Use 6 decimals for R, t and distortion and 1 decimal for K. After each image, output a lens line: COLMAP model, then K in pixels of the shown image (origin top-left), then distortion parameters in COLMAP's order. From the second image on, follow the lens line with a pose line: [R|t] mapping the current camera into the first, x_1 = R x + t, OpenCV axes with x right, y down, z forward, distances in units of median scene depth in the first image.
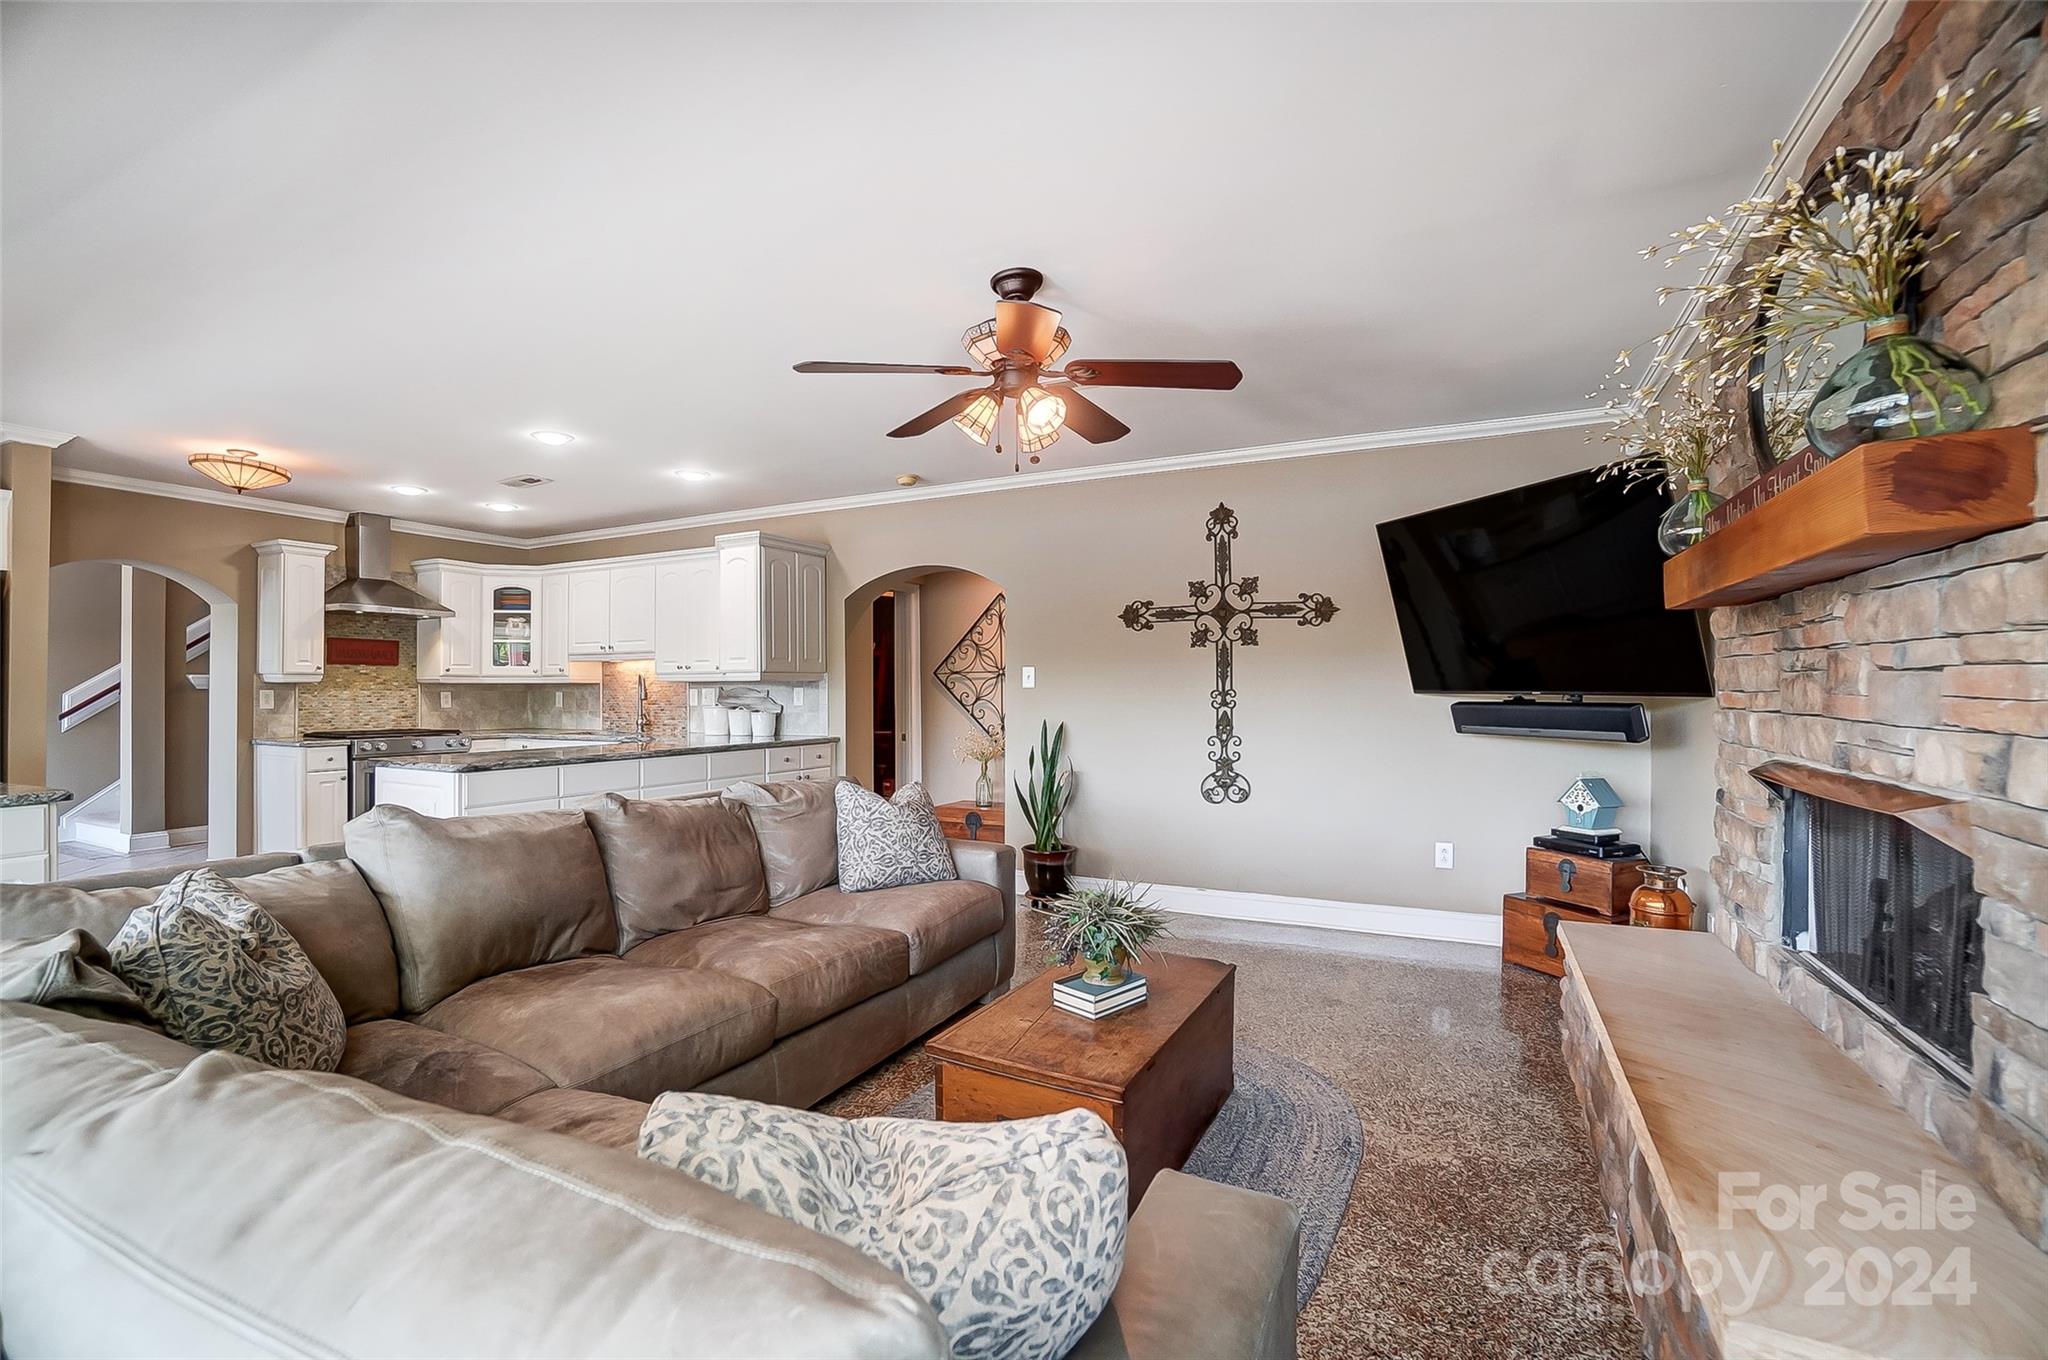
lens RADIAL K [[920.9, 0, 943.1], [0, 920.9, 683.8], [0, 0, 1]] dist [-0.022519, 0.007698]
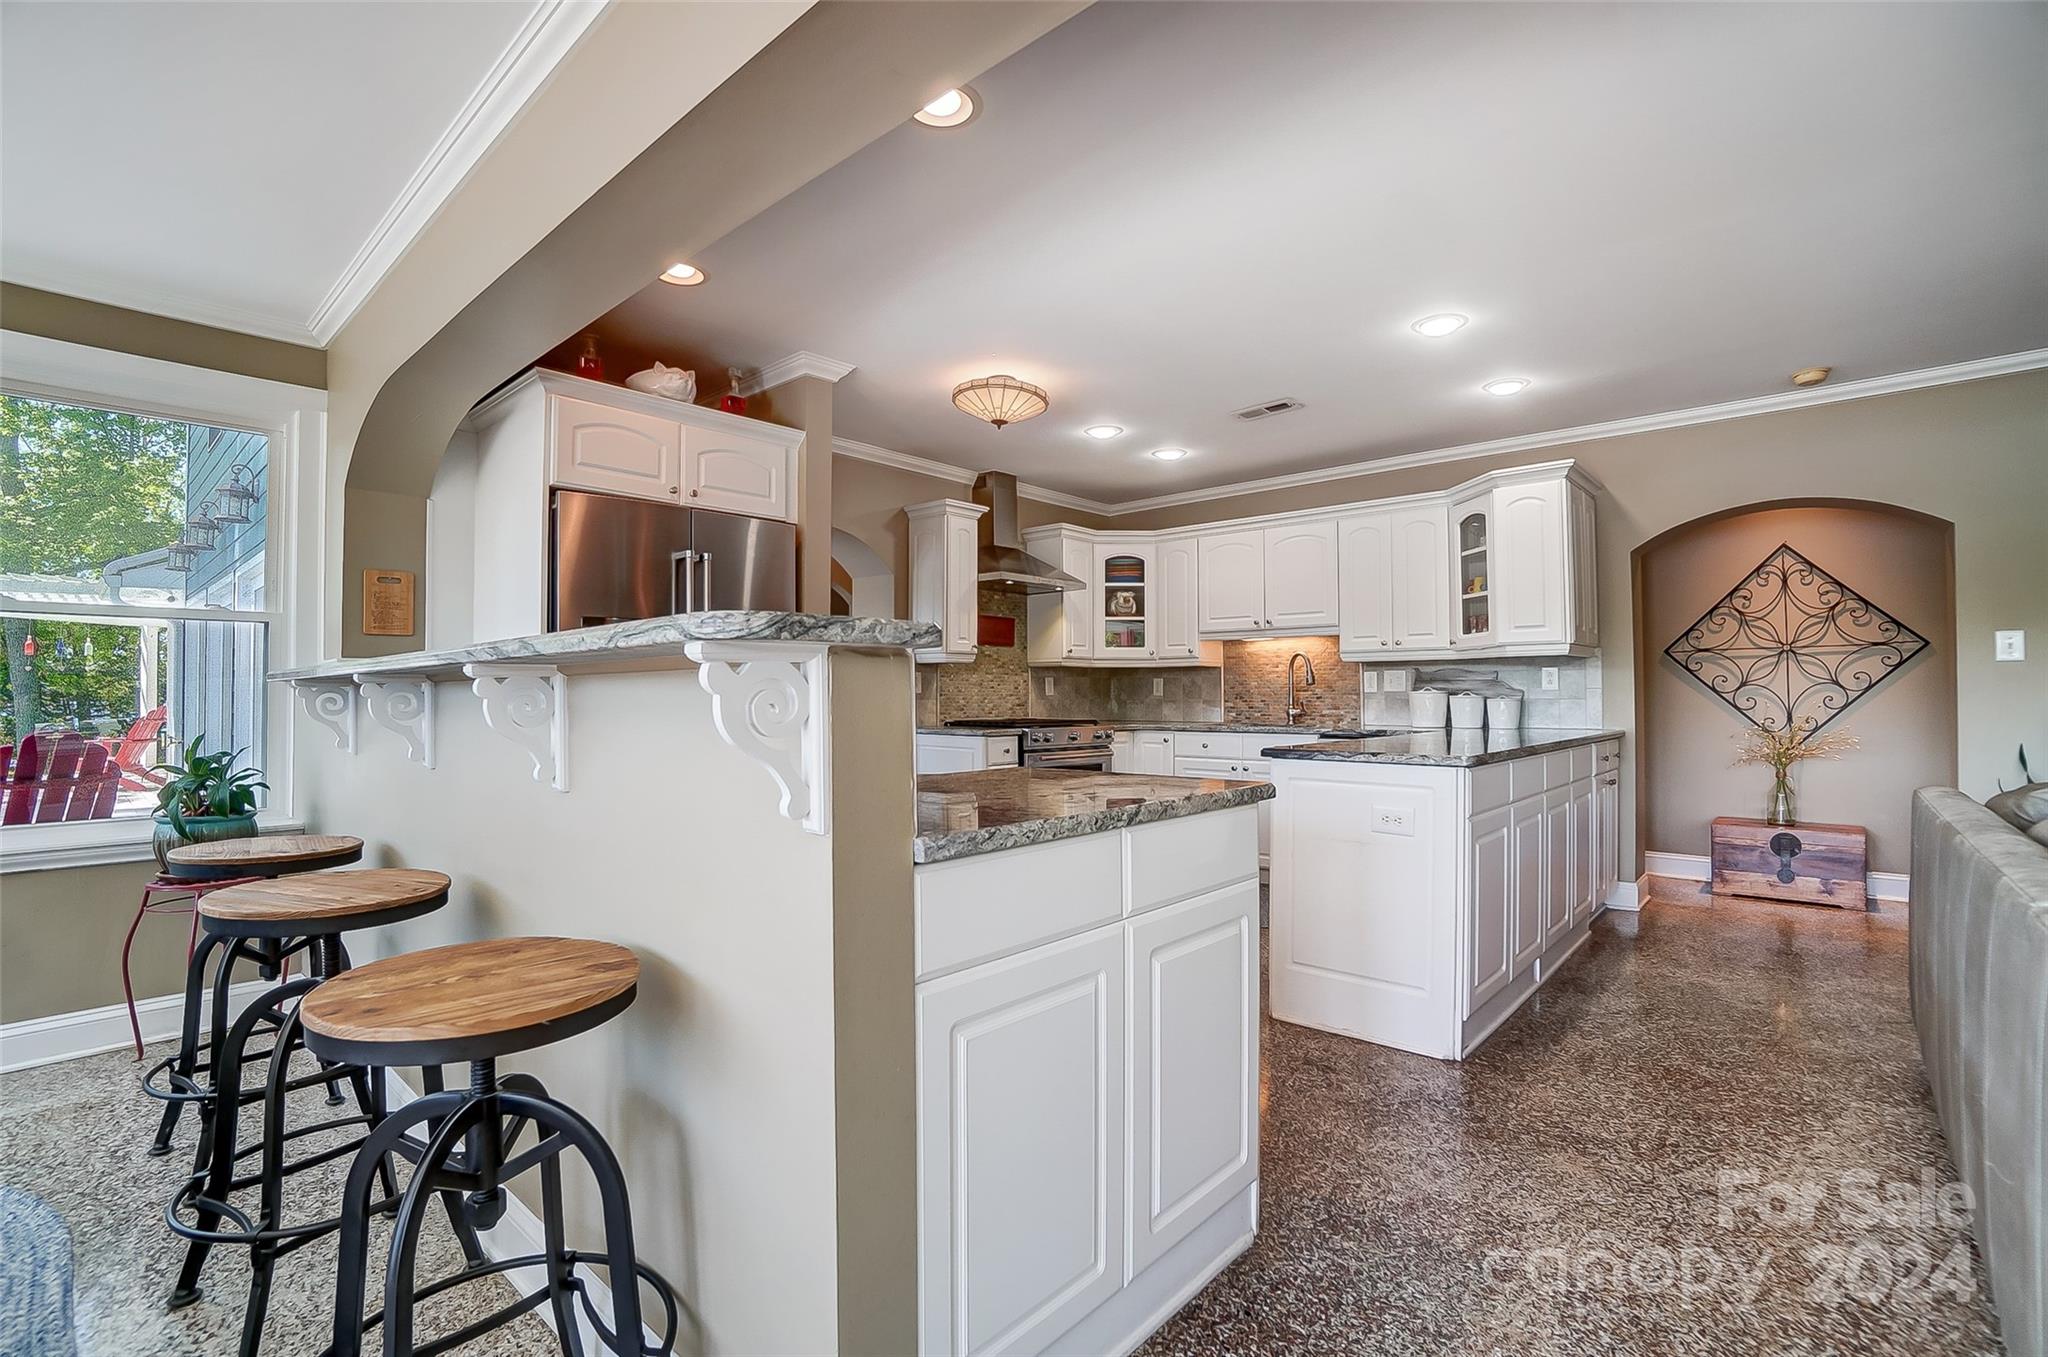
lens RADIAL K [[920.9, 0, 1023.6], [0, 920.9, 674.5], [0, 0, 1]] dist [-0.022519, 0.007698]
pose [[0.976823, -0.003266, -0.214022, -0.391155], [0.000531, 0.999917, -0.012837, 0.018022], [0.214046, 0.012426, 0.976744, 0.134439]]
